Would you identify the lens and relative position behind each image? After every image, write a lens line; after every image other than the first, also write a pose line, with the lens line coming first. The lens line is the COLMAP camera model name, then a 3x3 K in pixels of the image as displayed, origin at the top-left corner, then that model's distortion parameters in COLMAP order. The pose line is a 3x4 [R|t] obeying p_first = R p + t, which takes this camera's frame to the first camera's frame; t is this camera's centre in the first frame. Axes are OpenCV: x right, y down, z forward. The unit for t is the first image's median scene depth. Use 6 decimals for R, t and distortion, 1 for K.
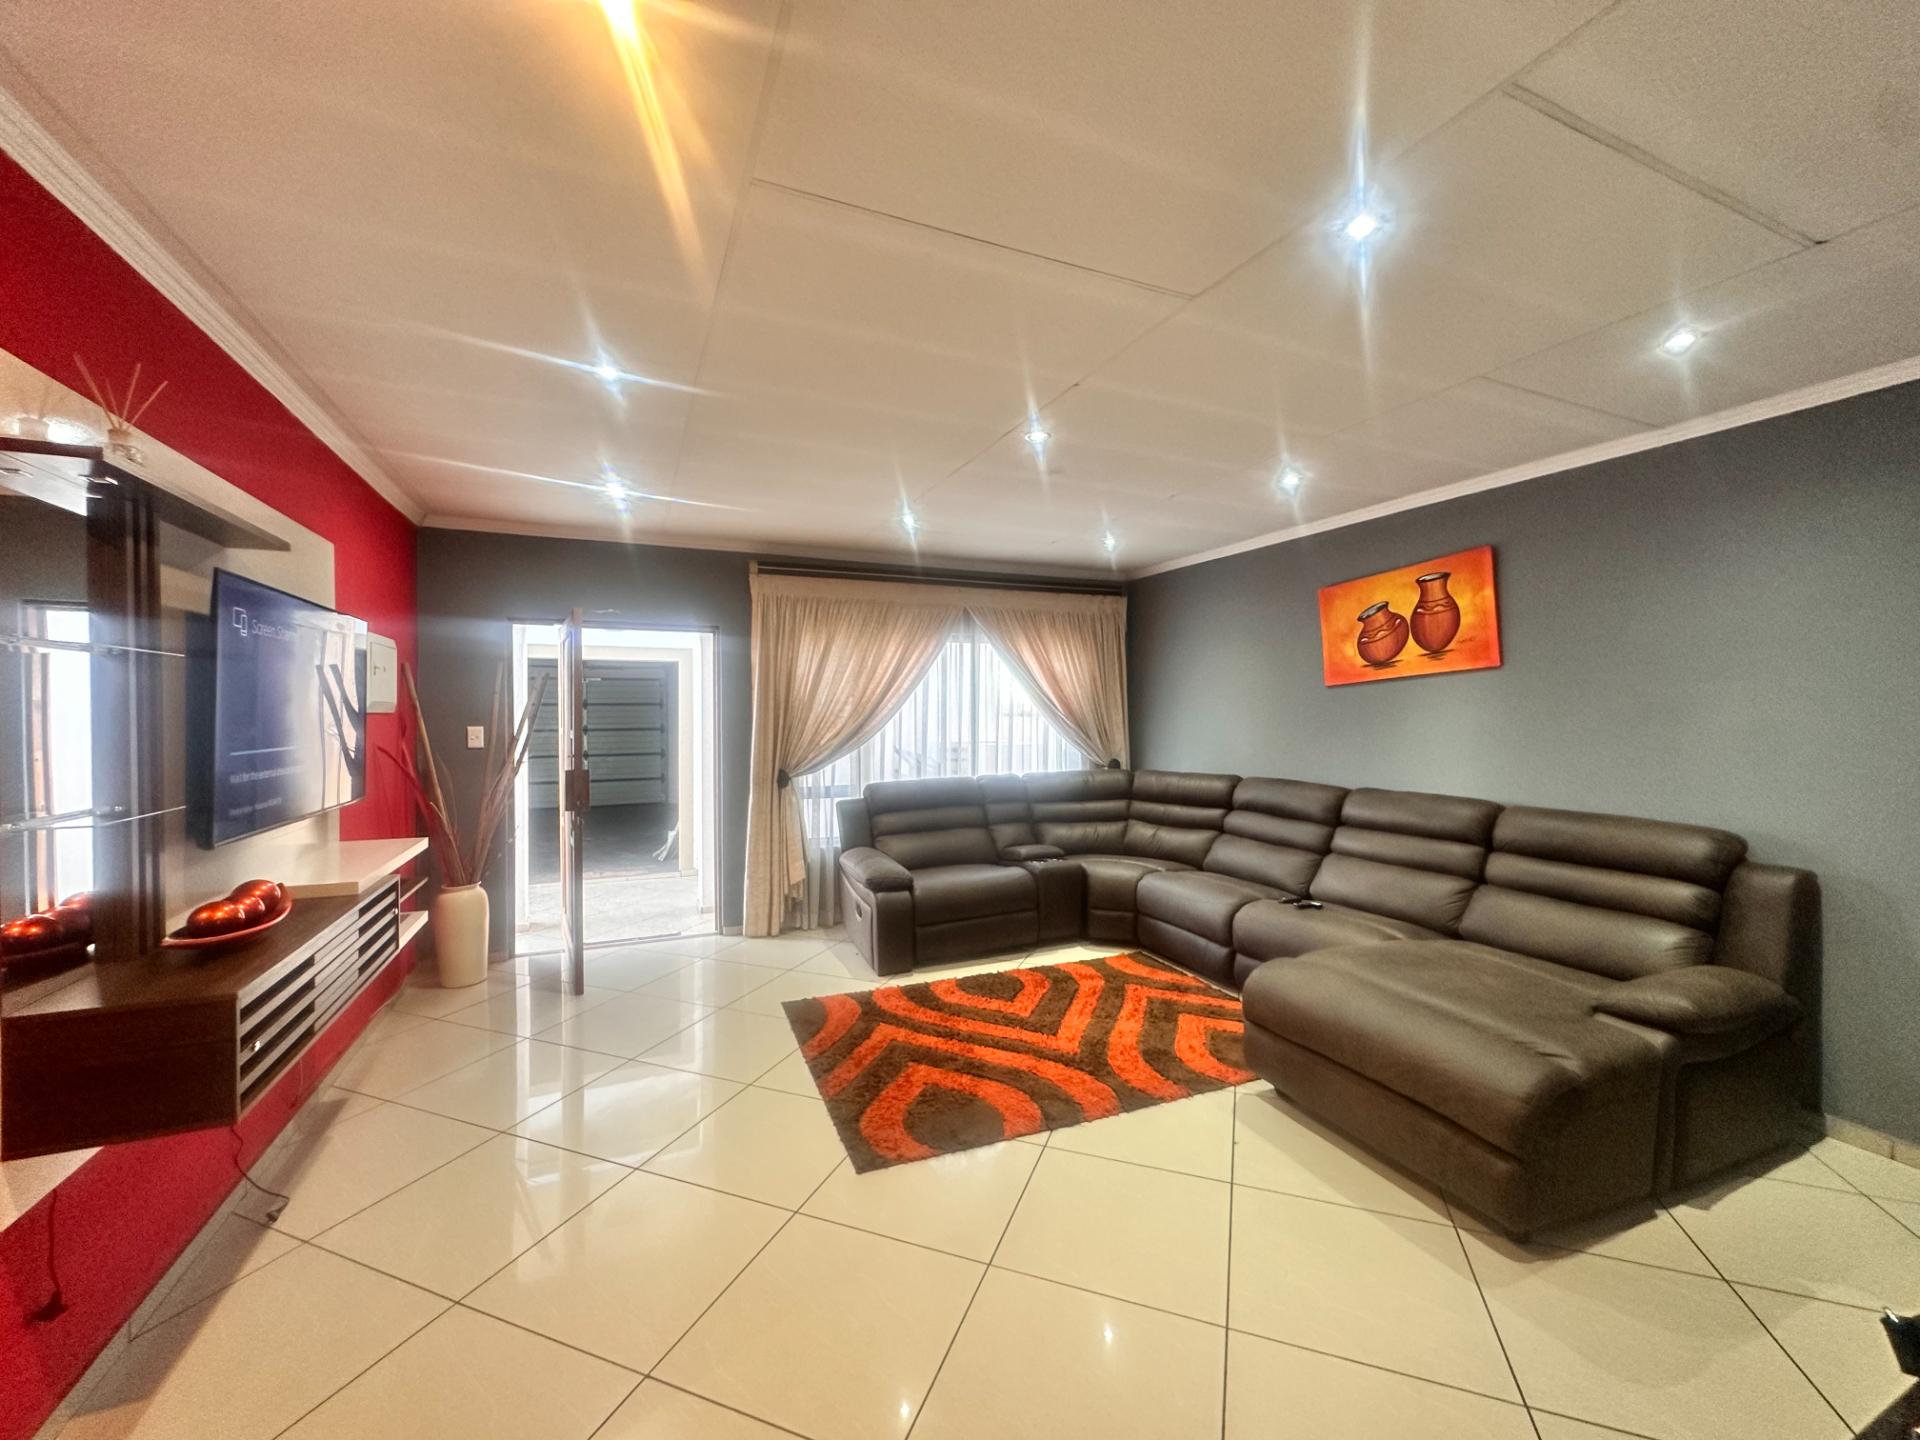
lens RADIAL K [[769.3, 0, 962.8], [0, 769.3, 726.3], [0, 0, 1]] dist [-0.000575, 0.000240]
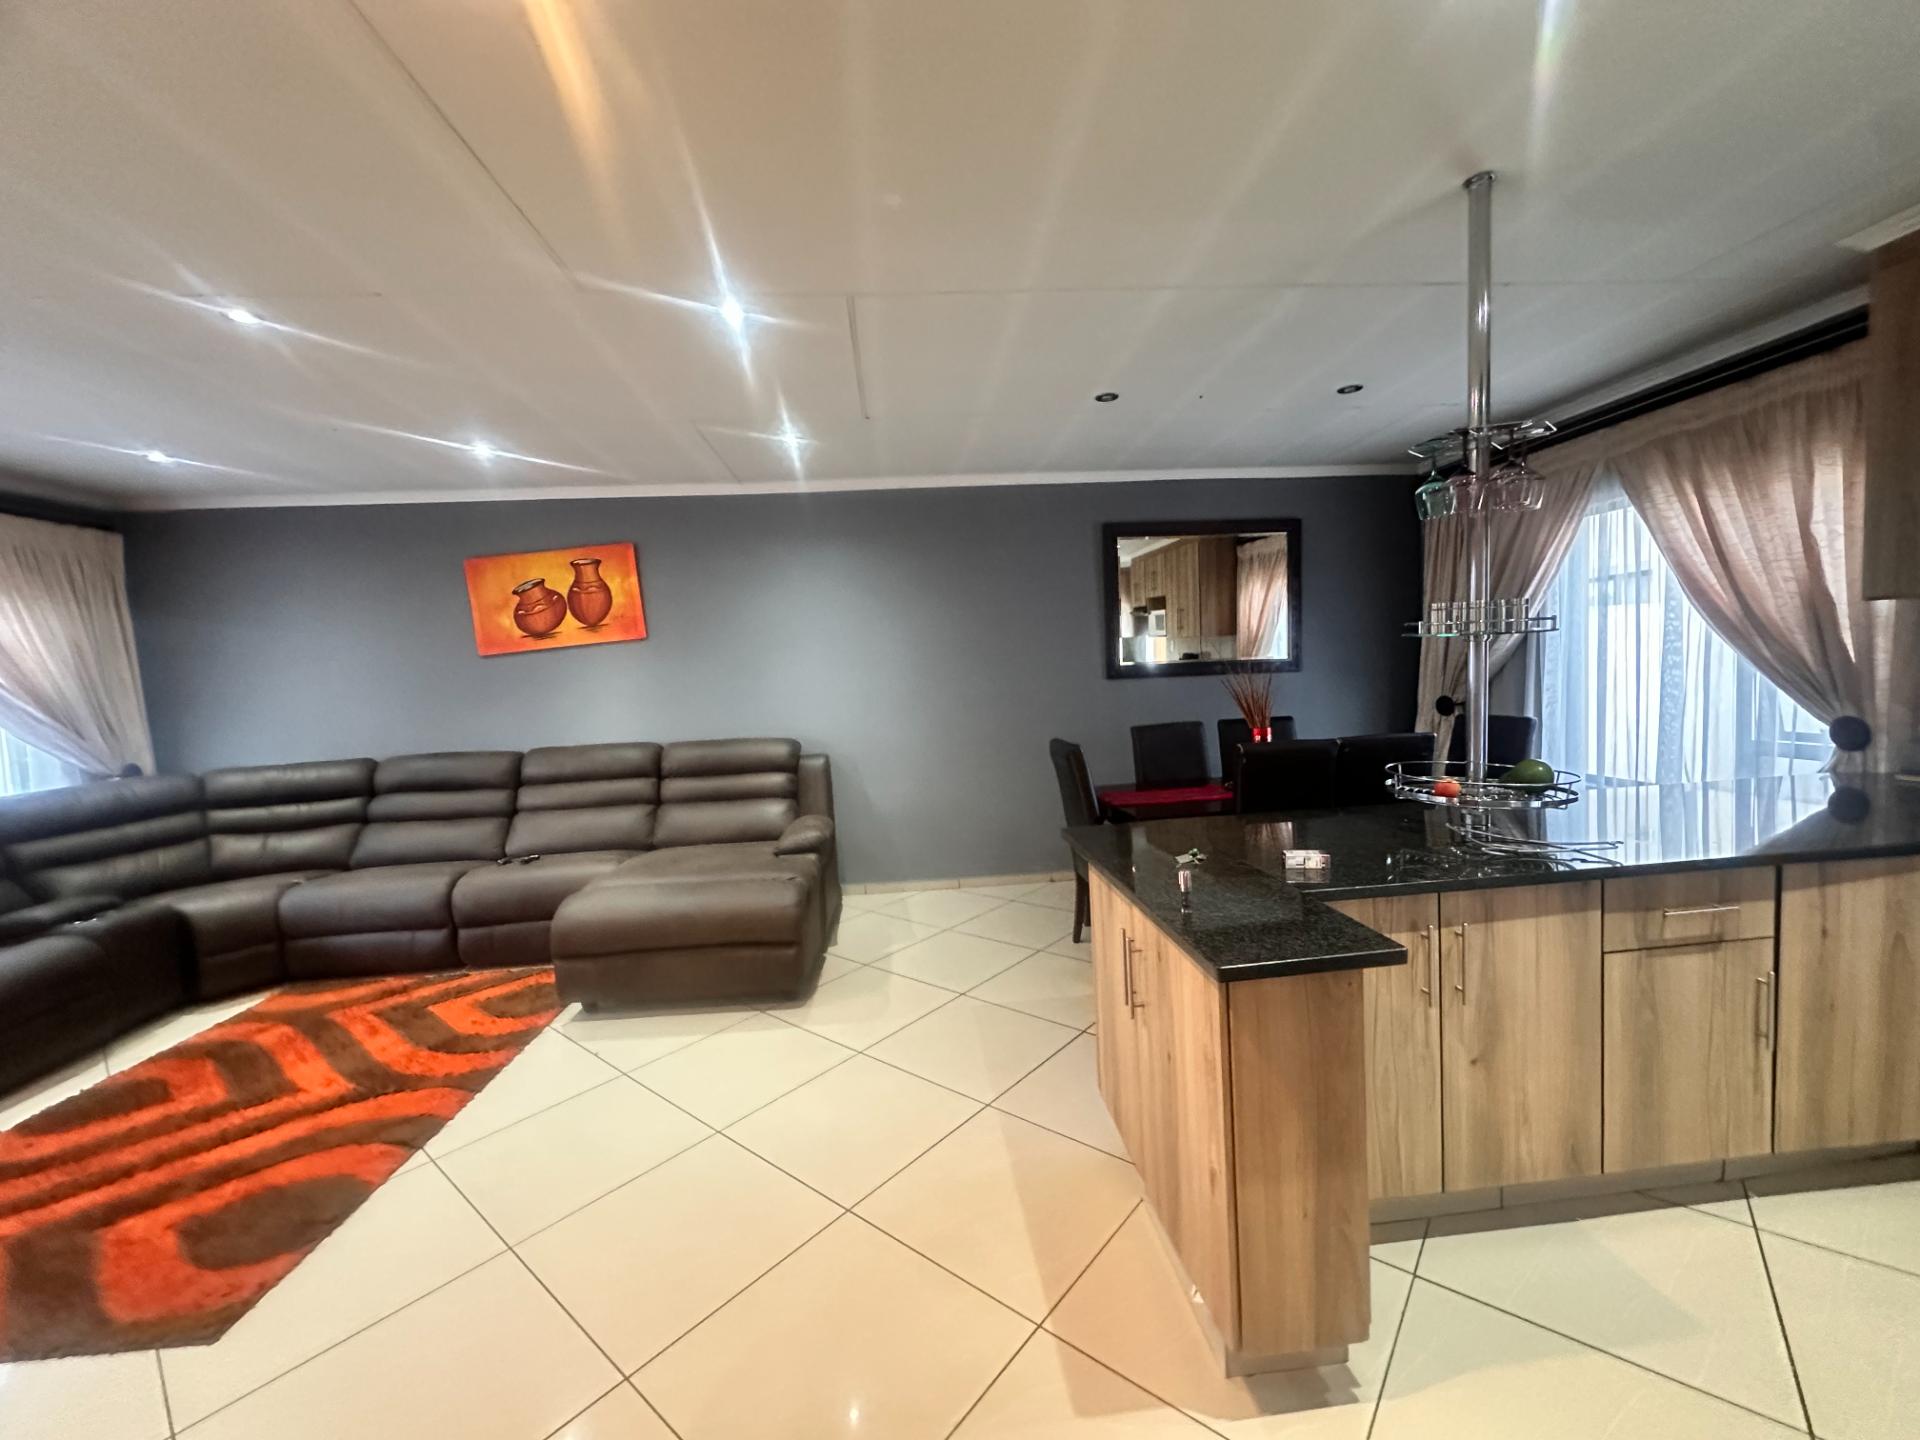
lens RADIAL K [[769.3, 0, 962.8], [0, 769.3, 726.3], [0, 0, 1]] dist [-0.000575, 0.000240]
pose [[0.322719, -0.081824, 0.942951, -0.331565], [0.065657, 0.995792, 0.063939, 0.019905], [-0.944215, 0.041278, 0.326733, 0.073904]]
